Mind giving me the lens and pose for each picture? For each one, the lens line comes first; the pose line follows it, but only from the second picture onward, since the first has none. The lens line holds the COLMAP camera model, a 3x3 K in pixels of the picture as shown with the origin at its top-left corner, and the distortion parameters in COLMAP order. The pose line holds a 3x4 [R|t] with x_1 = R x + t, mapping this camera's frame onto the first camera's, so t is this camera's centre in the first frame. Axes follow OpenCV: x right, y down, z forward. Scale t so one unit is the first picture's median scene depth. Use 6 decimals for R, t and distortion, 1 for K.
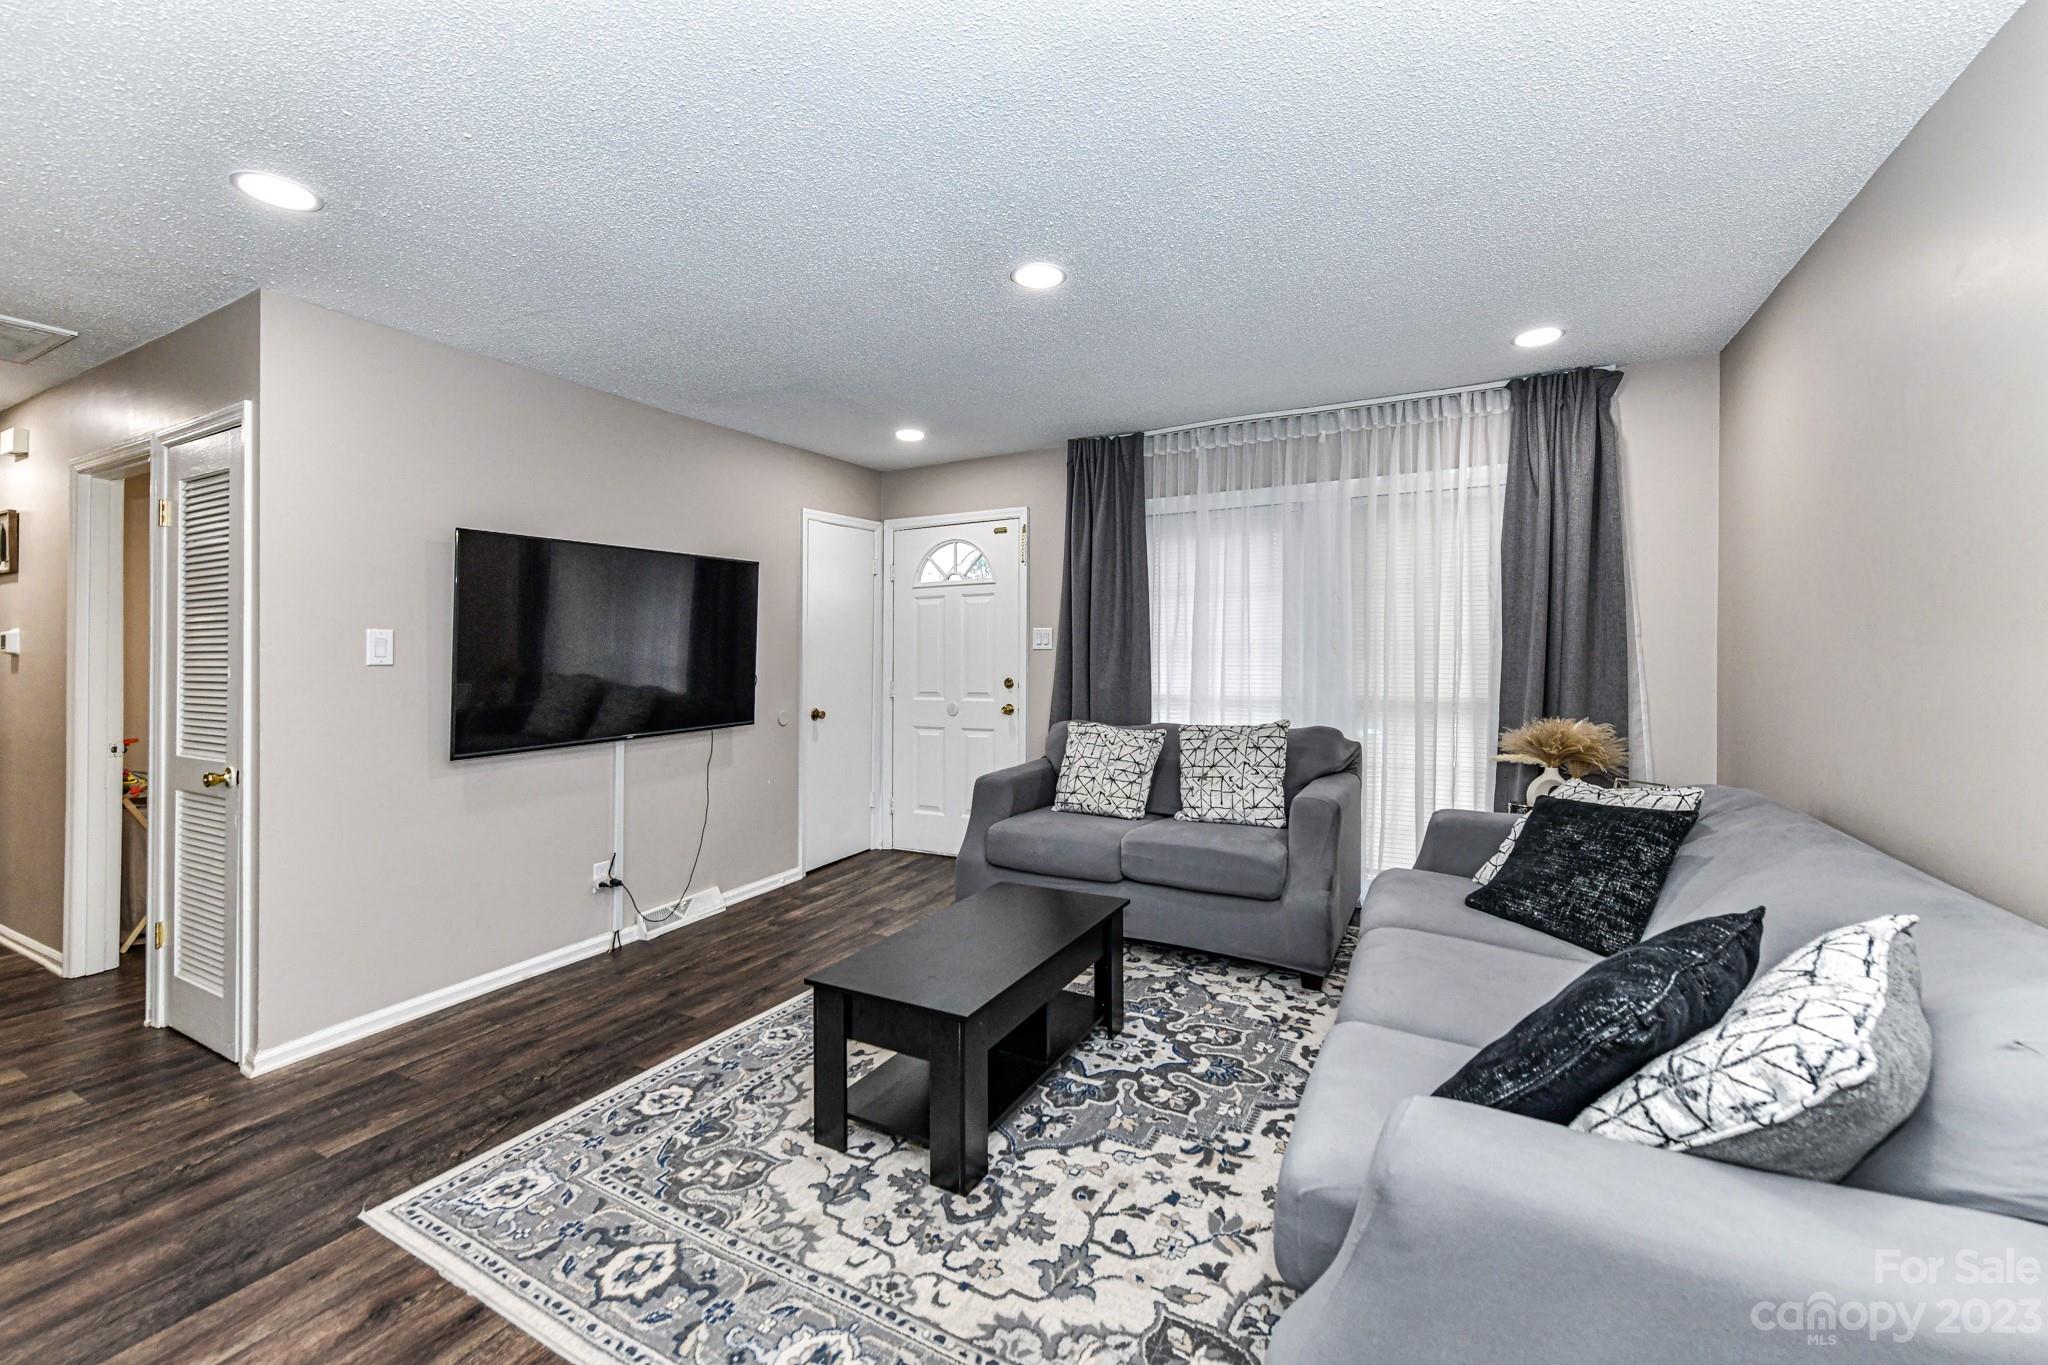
lens RADIAL K [[828.5, 0, 1010.3], [0, 828.5, 652.3], [0, 0, 1]] dist [0.004466, -0.000125]
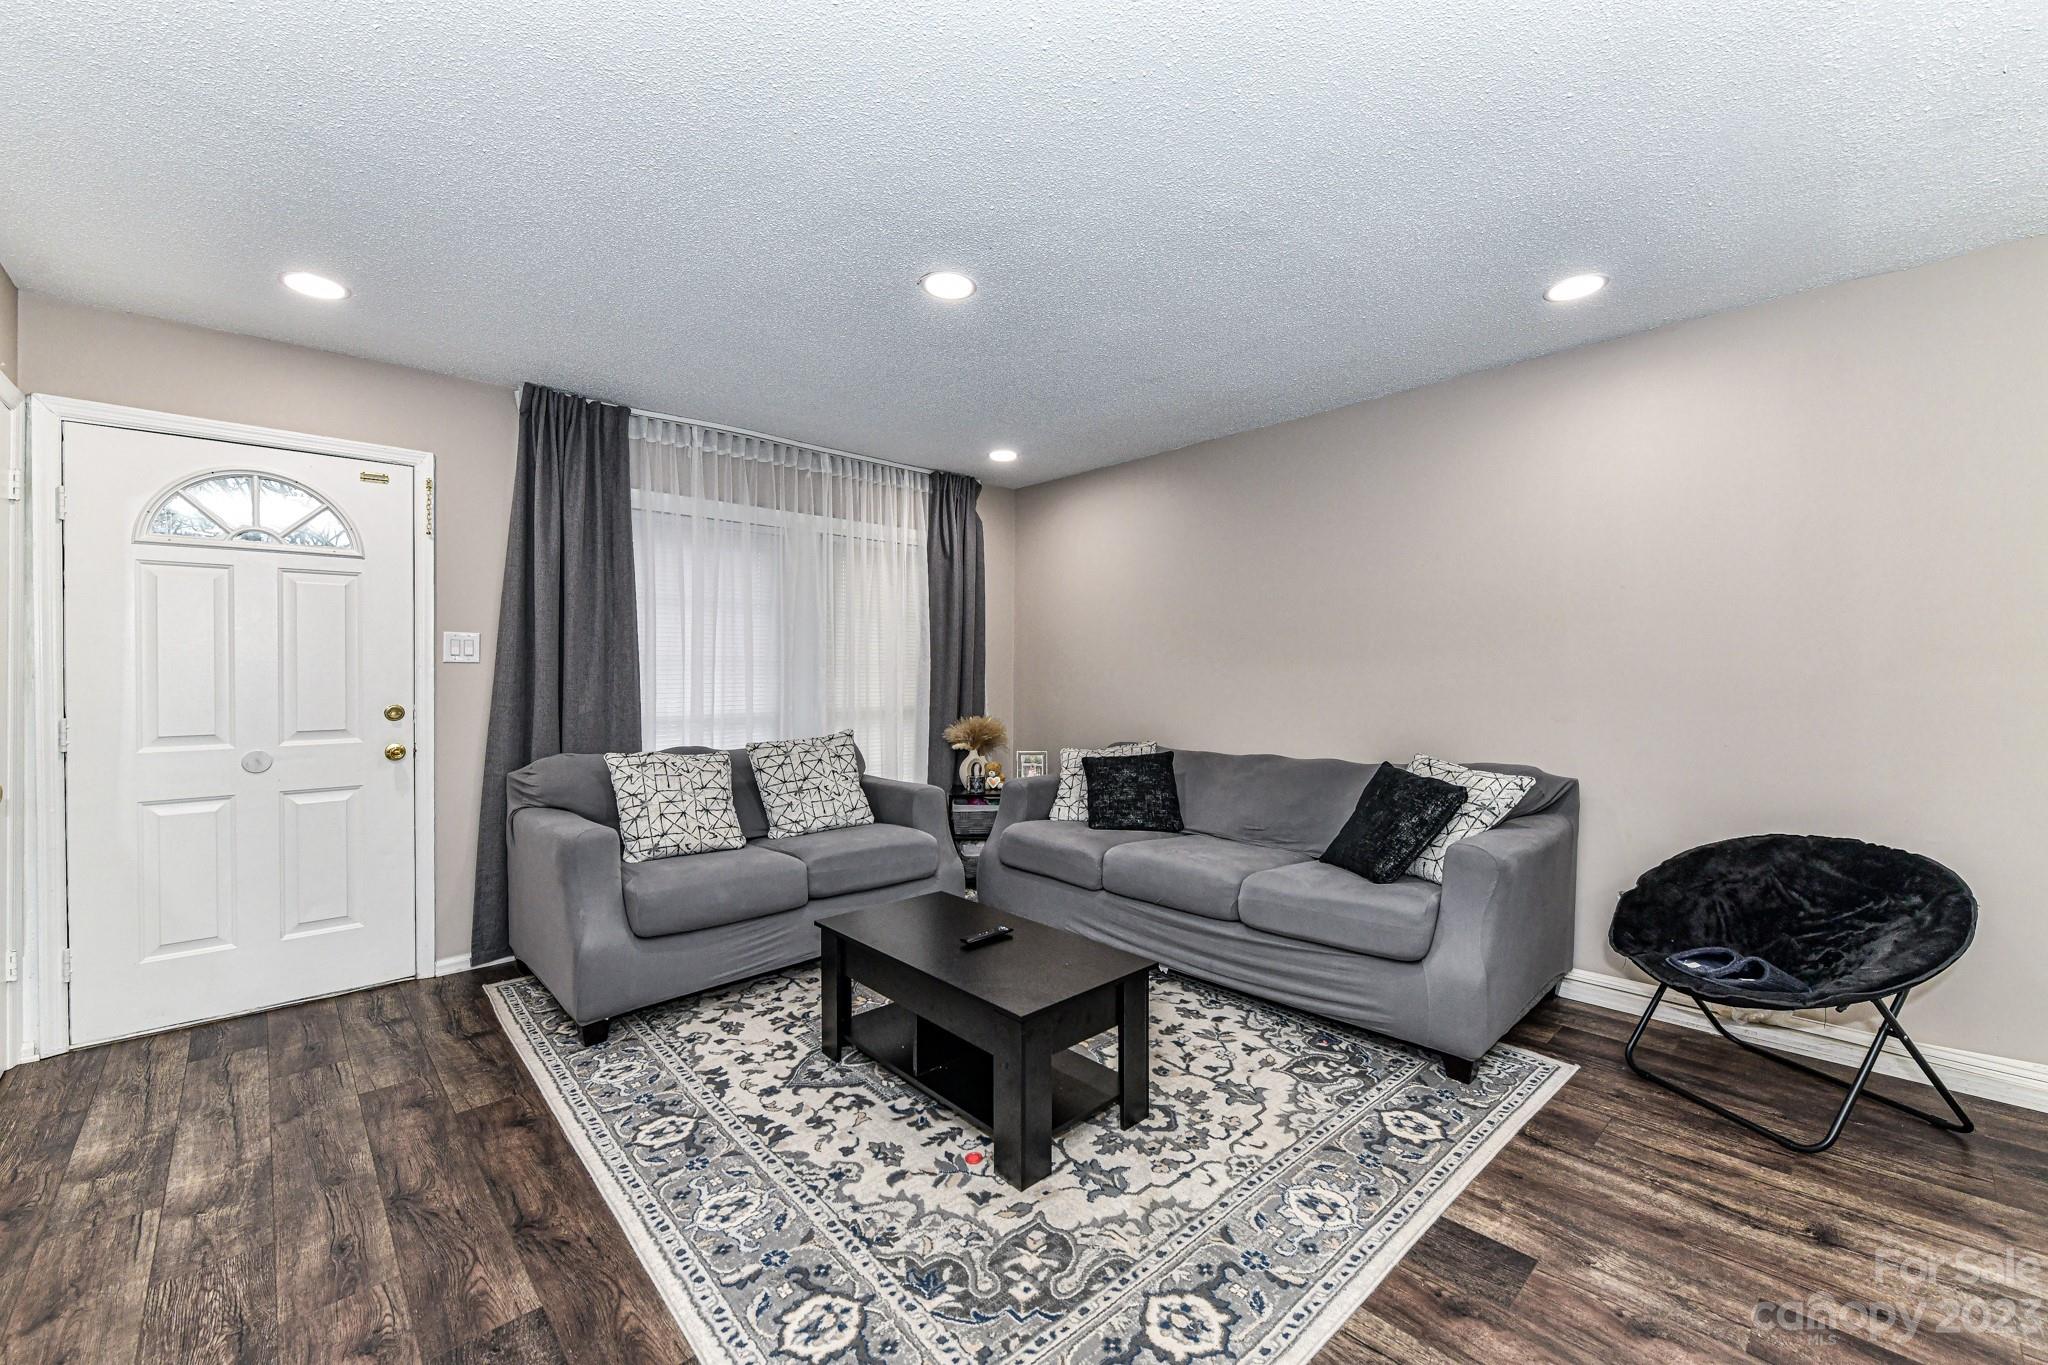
lens RADIAL K [[836.7, 0, 1021.2], [0, 836.7, 703.3], [0, 0, 1]] dist [0.001013, -0.001040]
pose [[0.311155, -0.023818, 0.950061, -0.712775], [0.001099, 0.999694, 0.024703, 0.020507], [-0.950359, -0.006643, 0.311086, 0.466080]]
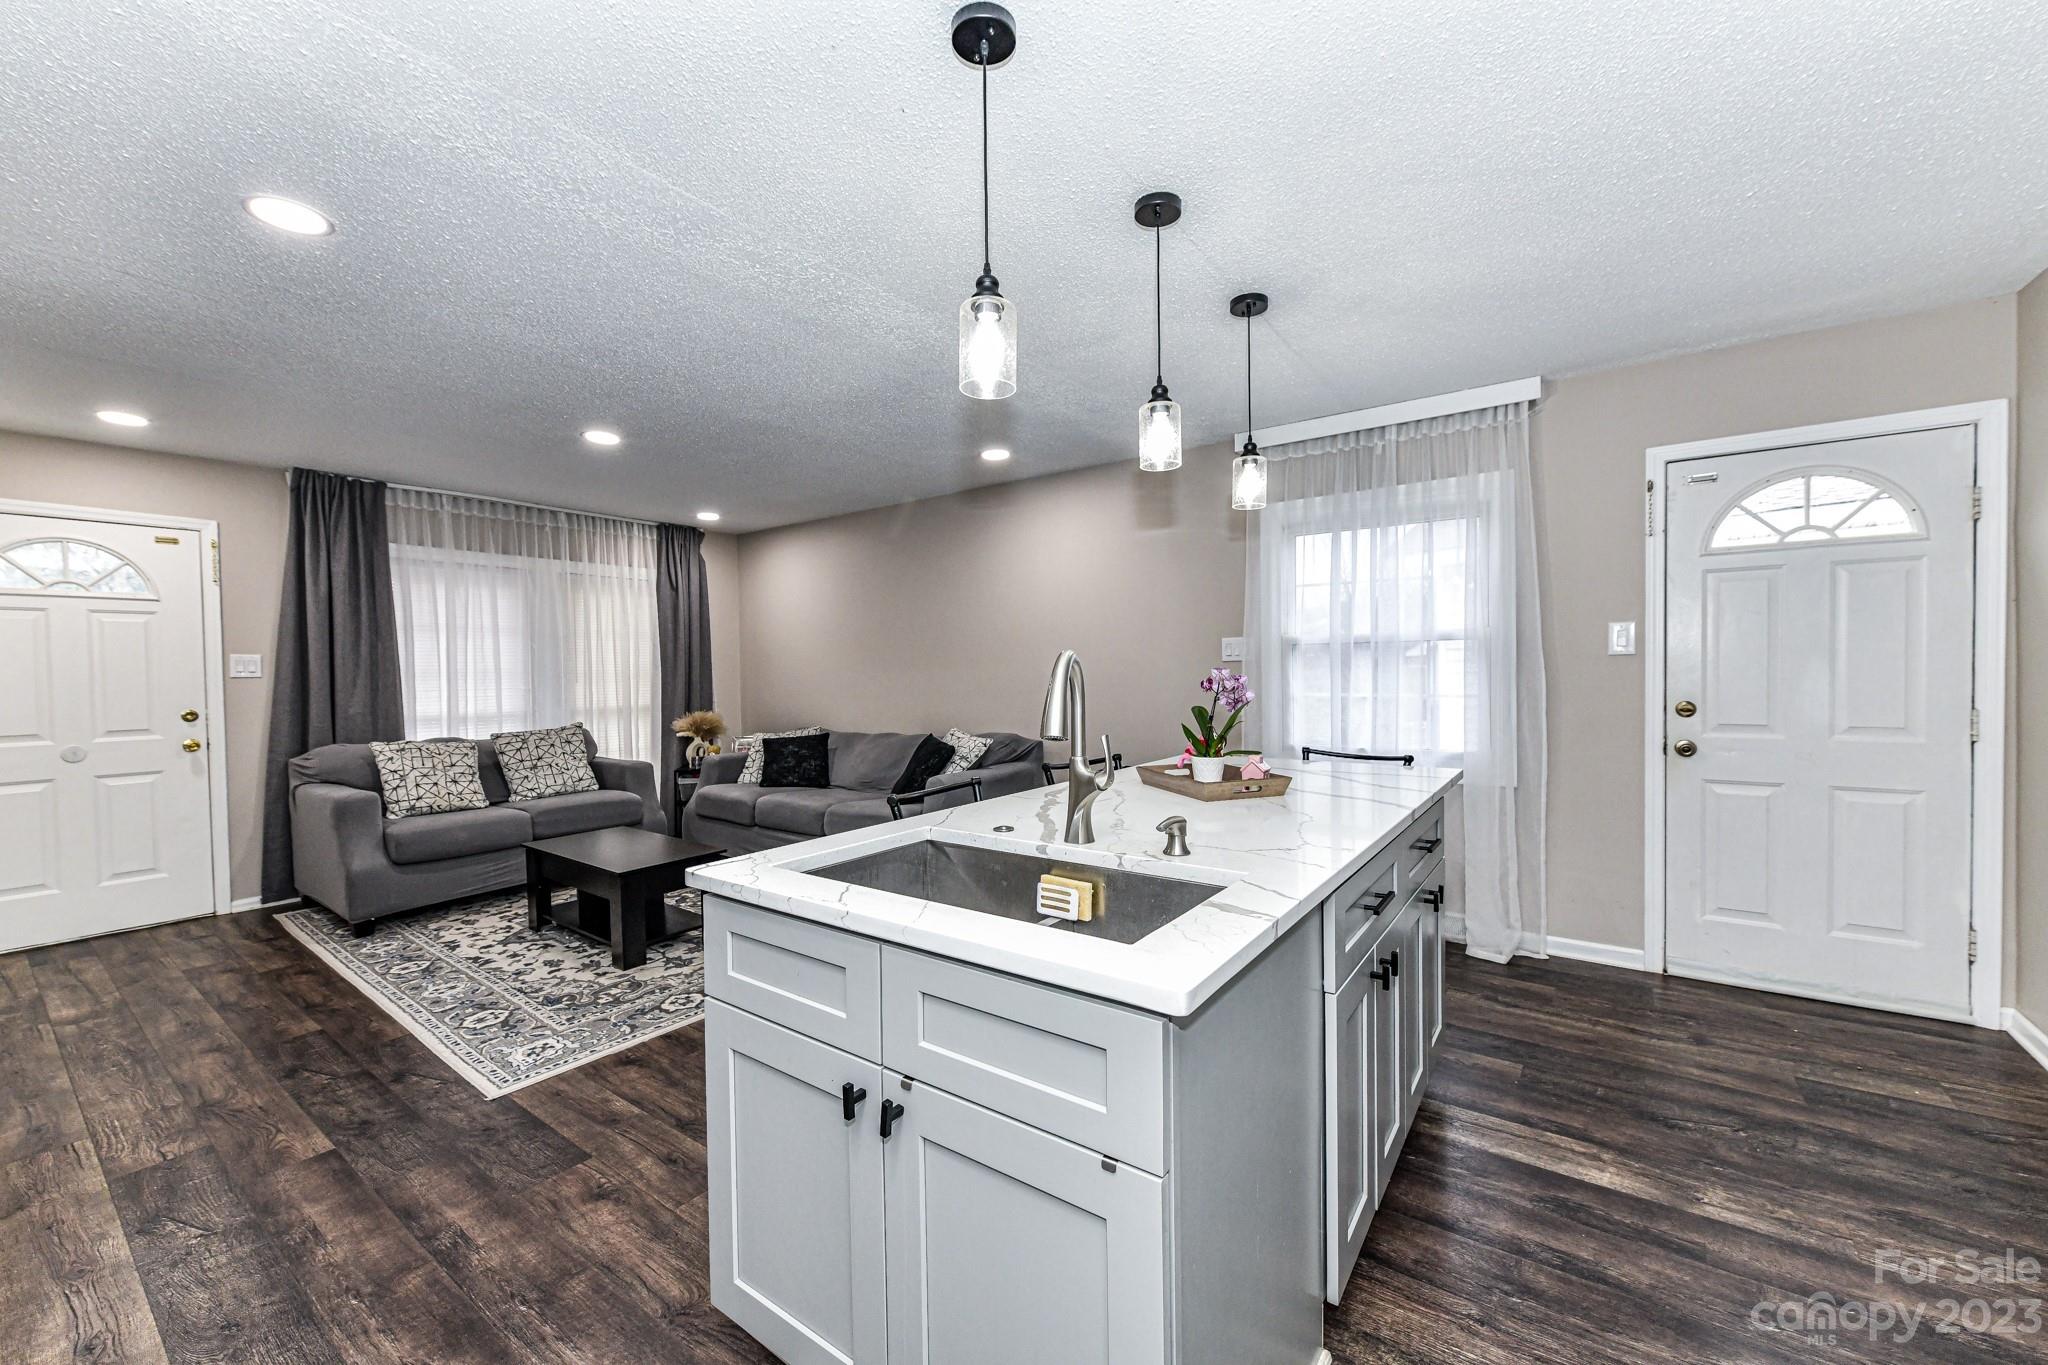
lens RADIAL K [[828.5, 0, 1035.5], [0, 828.5, 712.3], [0, 0, 1]] dist [0.004466, -0.000125]
pose [[0.128543, -0.041925, 0.990817, -1.133358], [0.015275, 0.999071, 0.040293, 0.016663], [-0.991586, 0.009956, 0.129064, -0.015872]]
